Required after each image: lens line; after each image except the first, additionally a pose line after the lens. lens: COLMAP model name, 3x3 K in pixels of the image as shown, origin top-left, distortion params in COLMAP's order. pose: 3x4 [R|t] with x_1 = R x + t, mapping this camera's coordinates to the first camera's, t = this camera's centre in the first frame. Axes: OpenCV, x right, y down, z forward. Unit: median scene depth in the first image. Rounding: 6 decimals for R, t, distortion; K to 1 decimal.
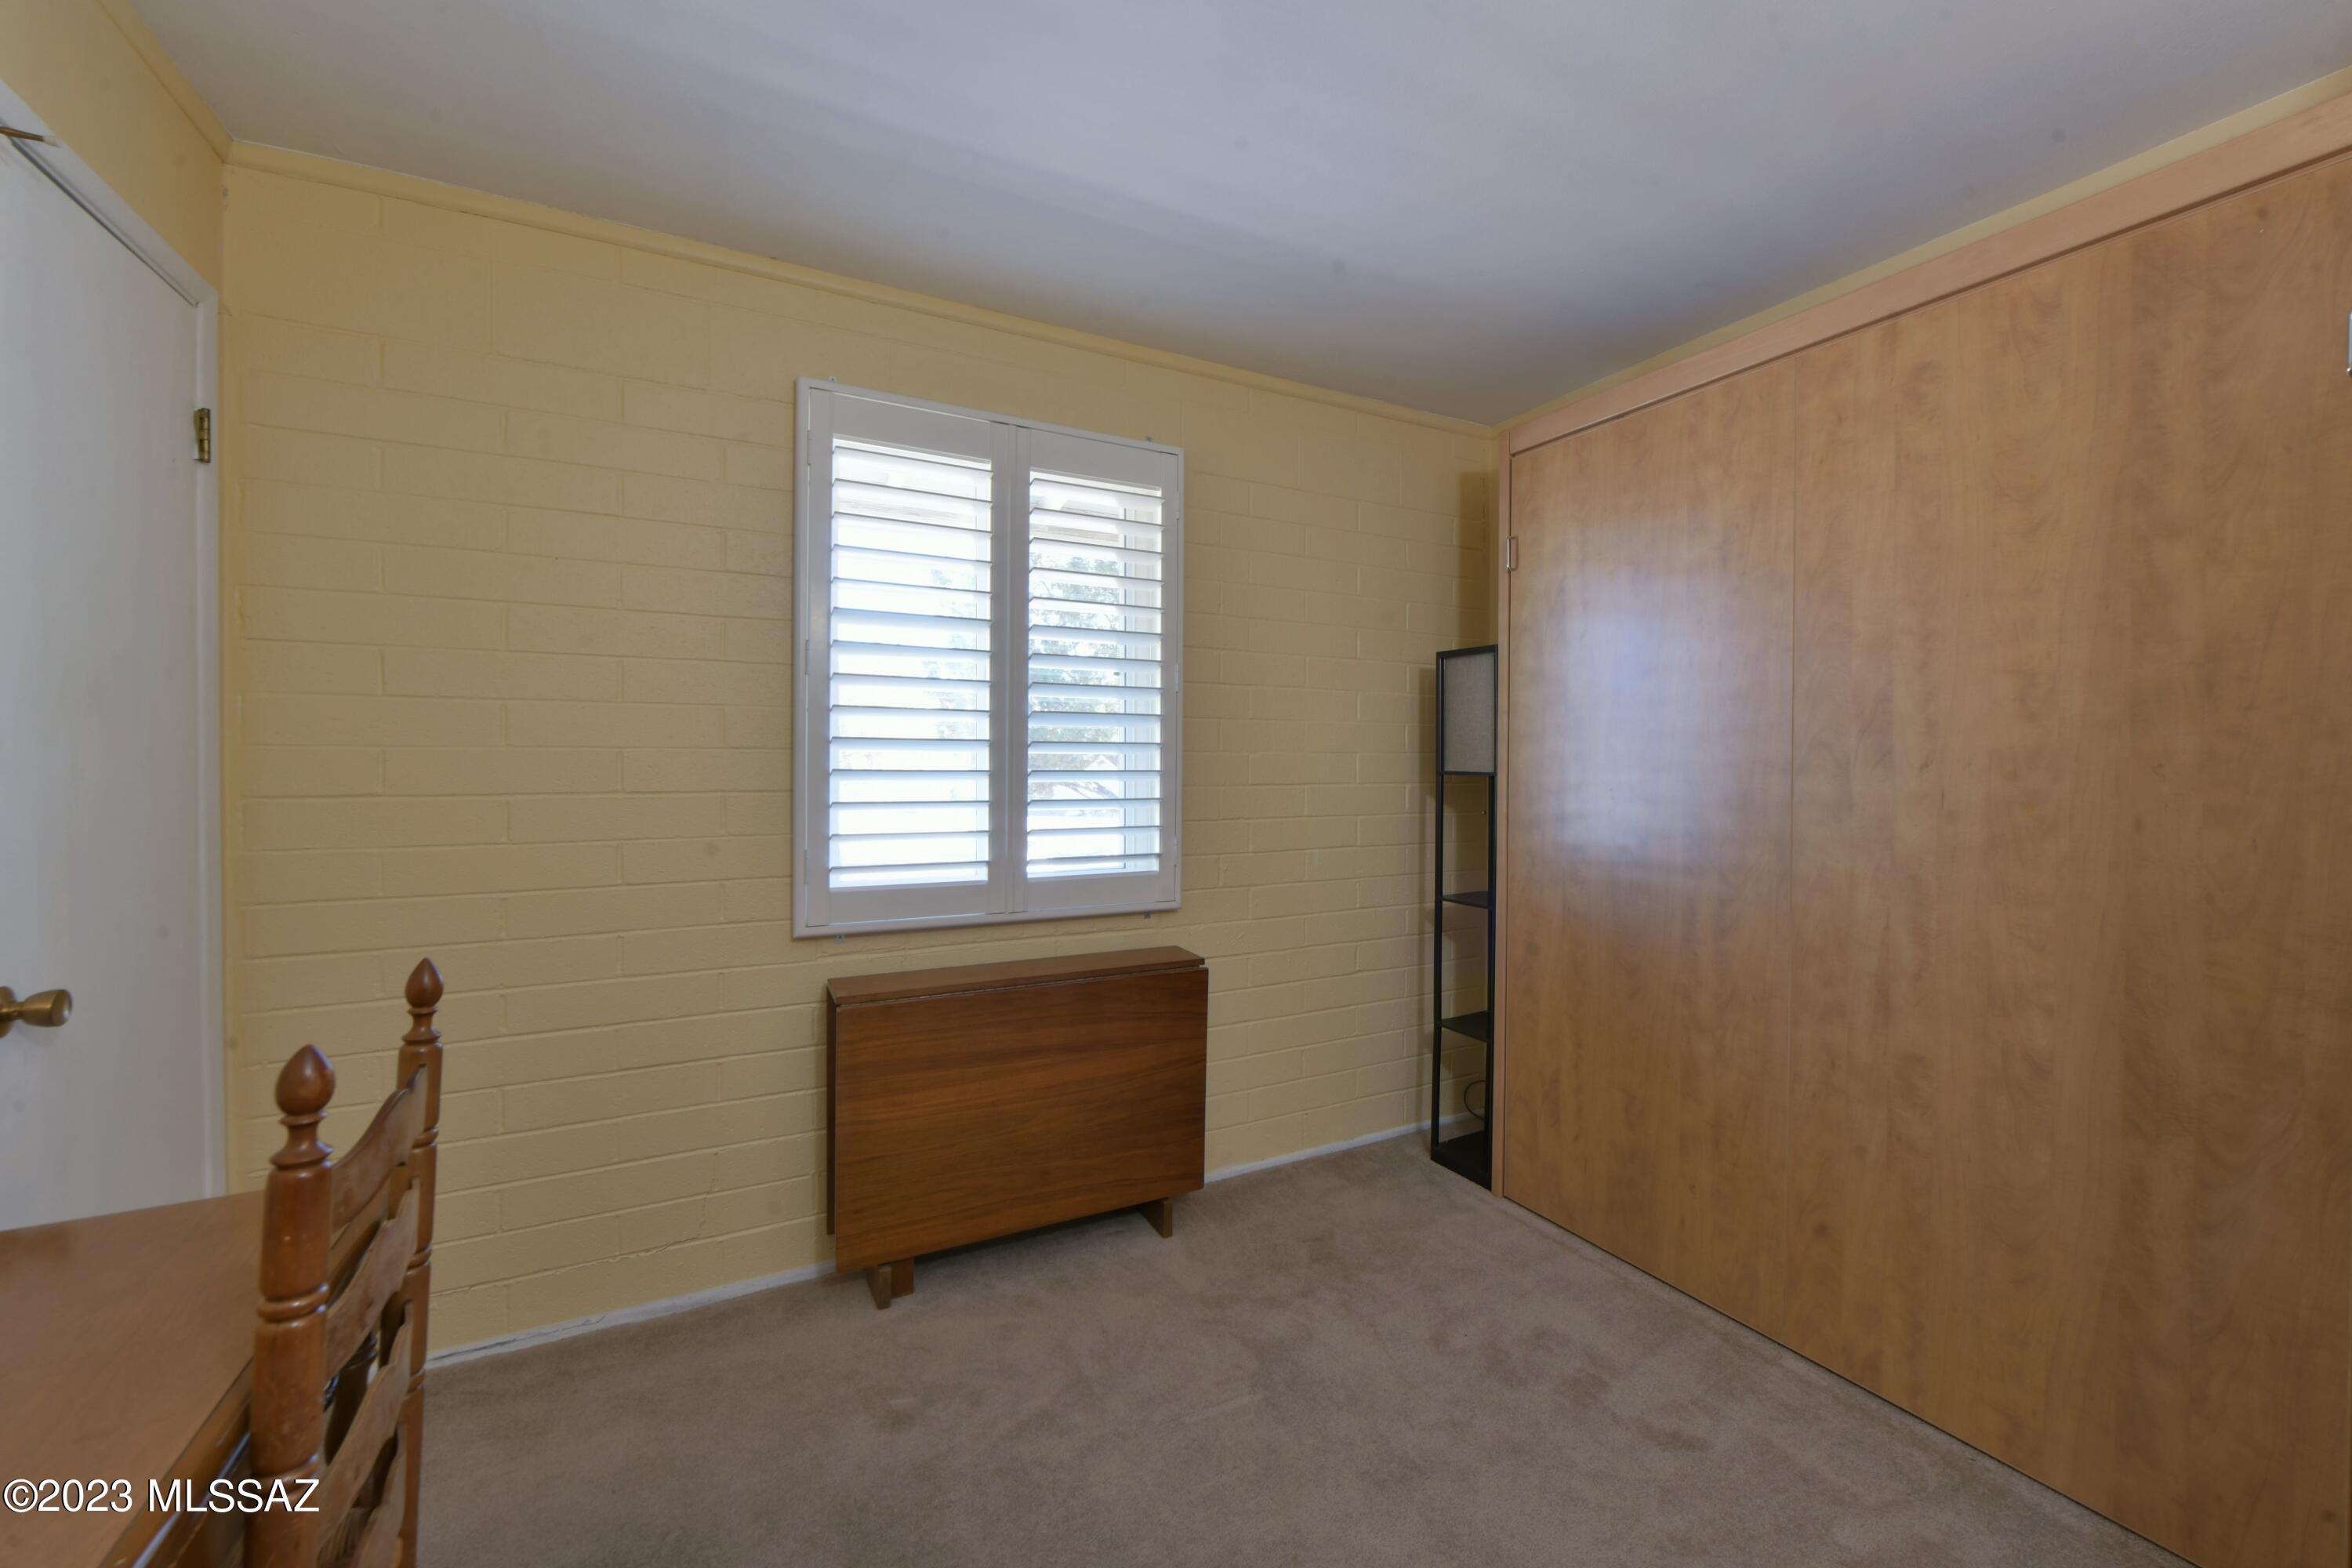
lens RADIAL K [[937.2, 0, 1202.7], [0, 937.2, 765.3], [0, 0, 1]] dist [-0.003314, -0.000901]
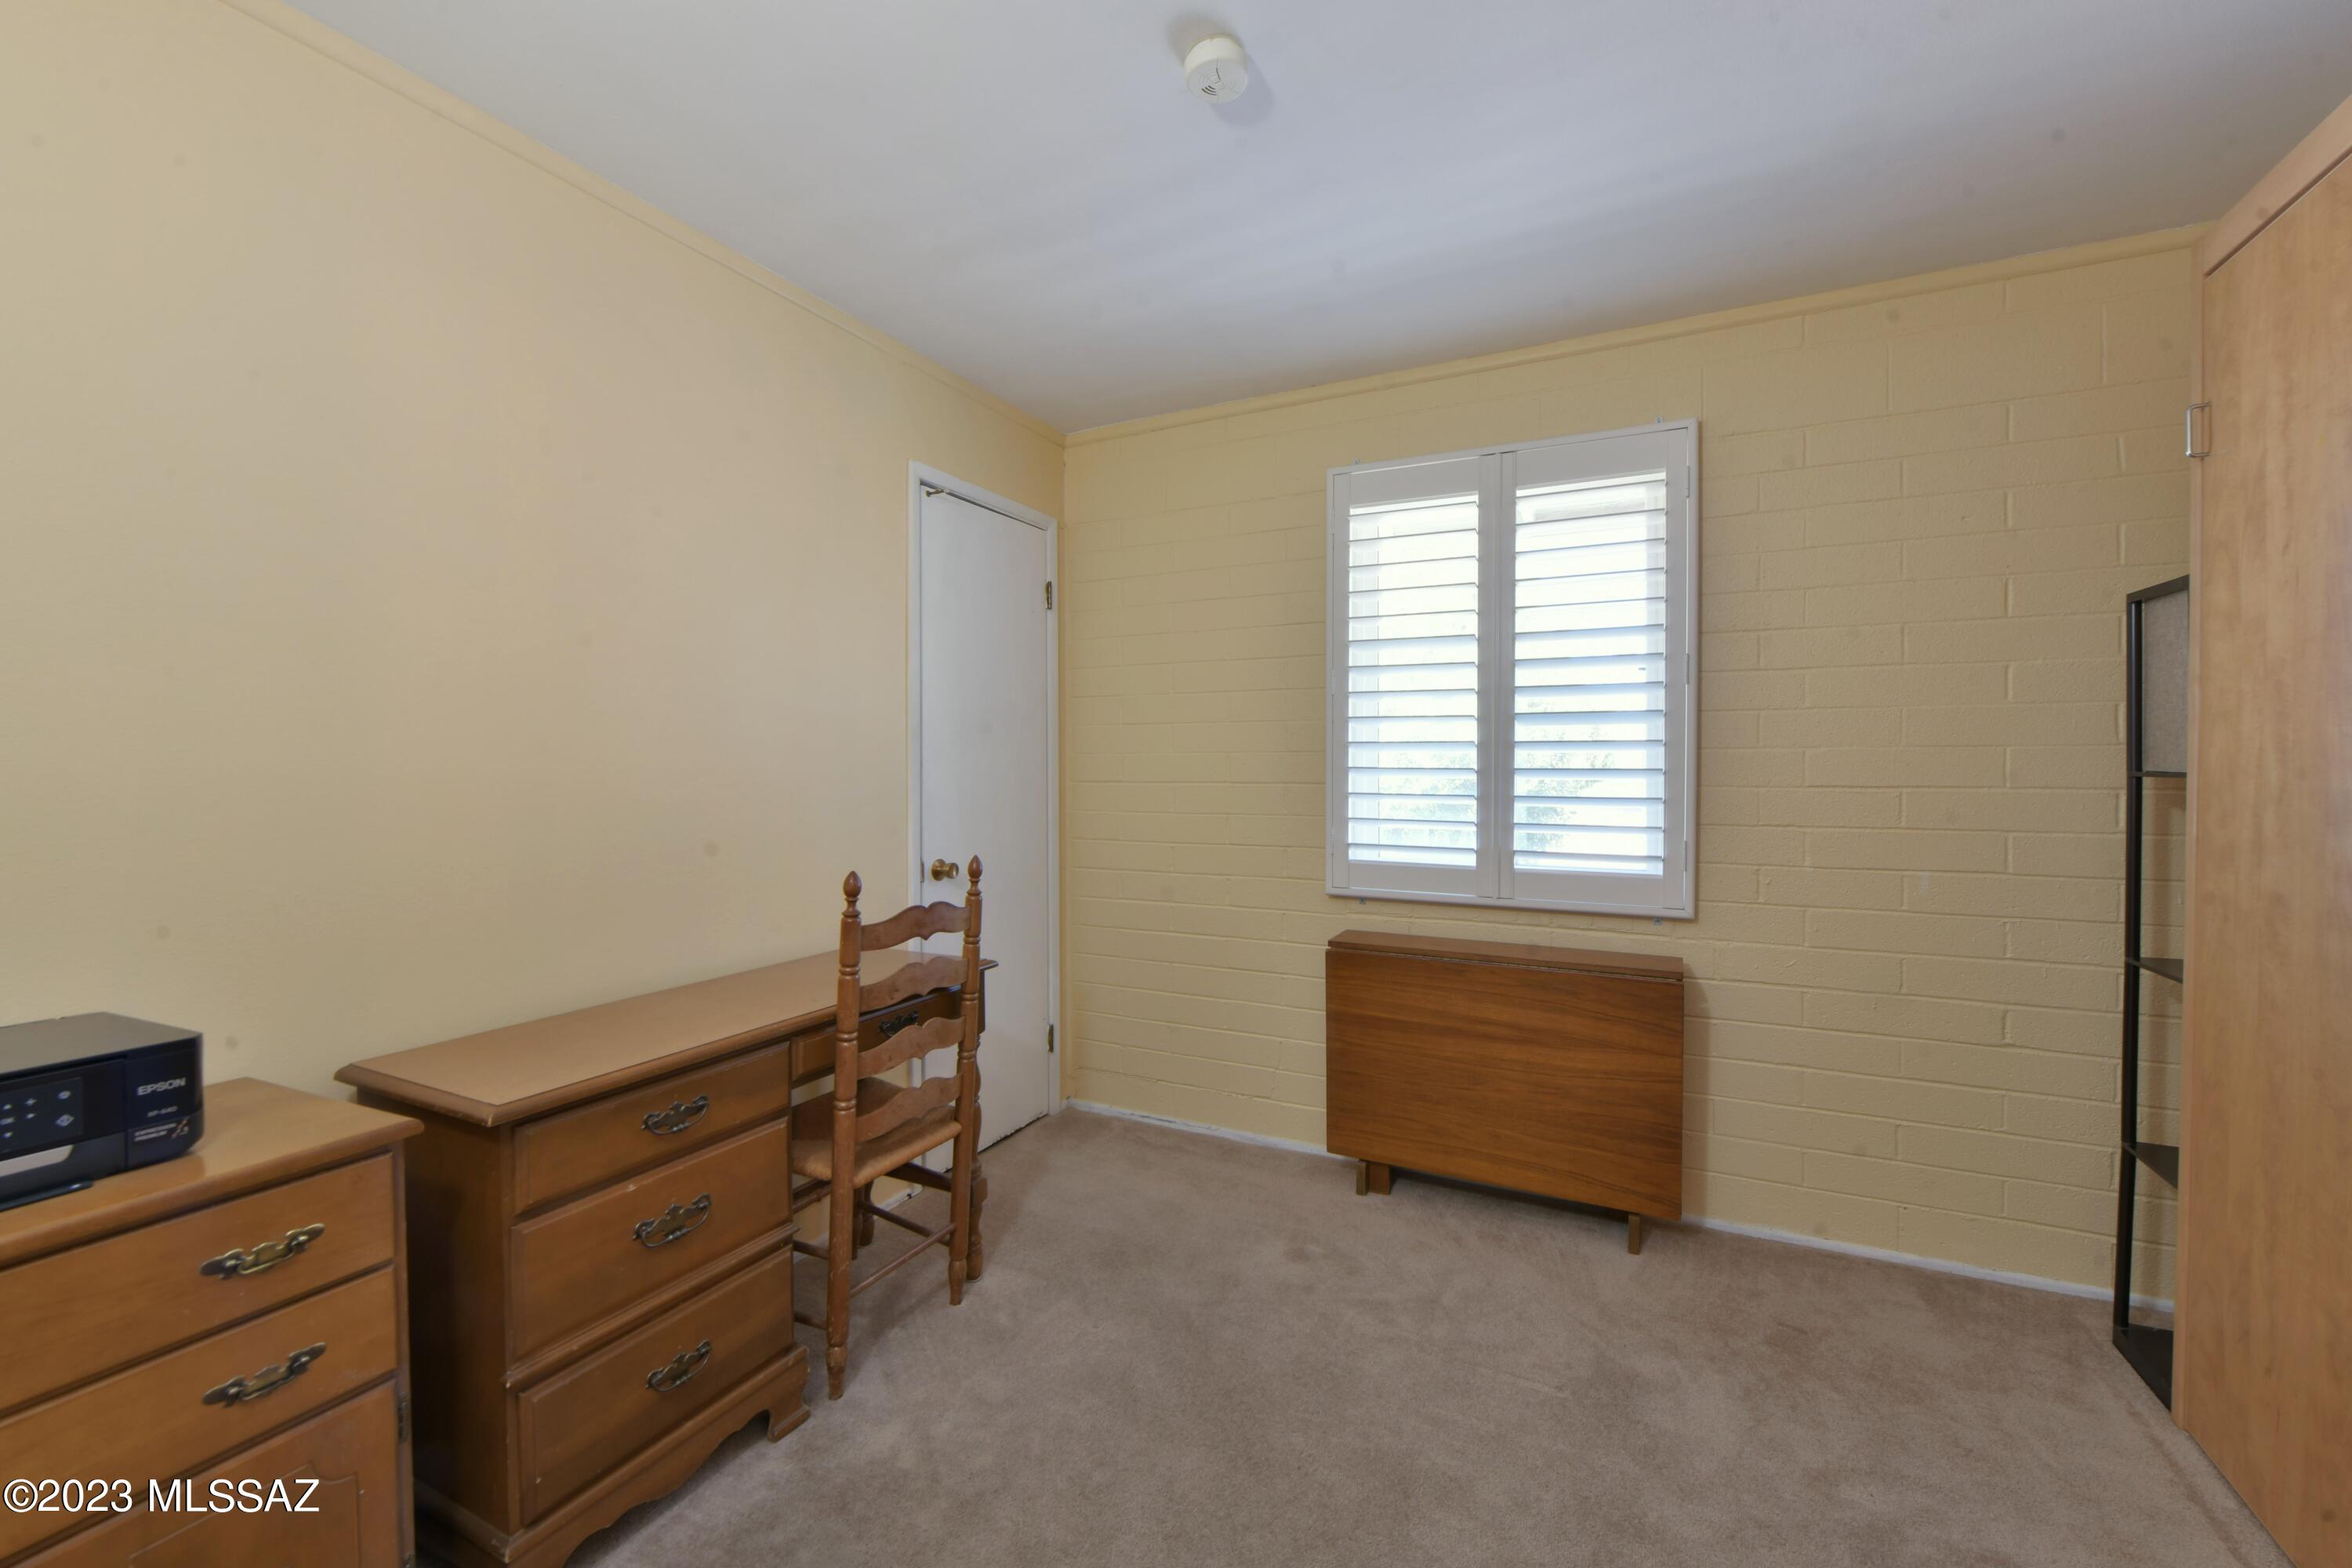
lens RADIAL K [[937.2, 0, 1202.7], [0, 937.2, 765.3], [0, 0, 1]] dist [-0.003314, -0.000901]
pose [[0.582324, -0.000658, -0.812957, 0.500558], [0.000981, 1.000000, -0.000107, 0.001652], [0.812956, -0.000735, 0.582324, 0.082907]]
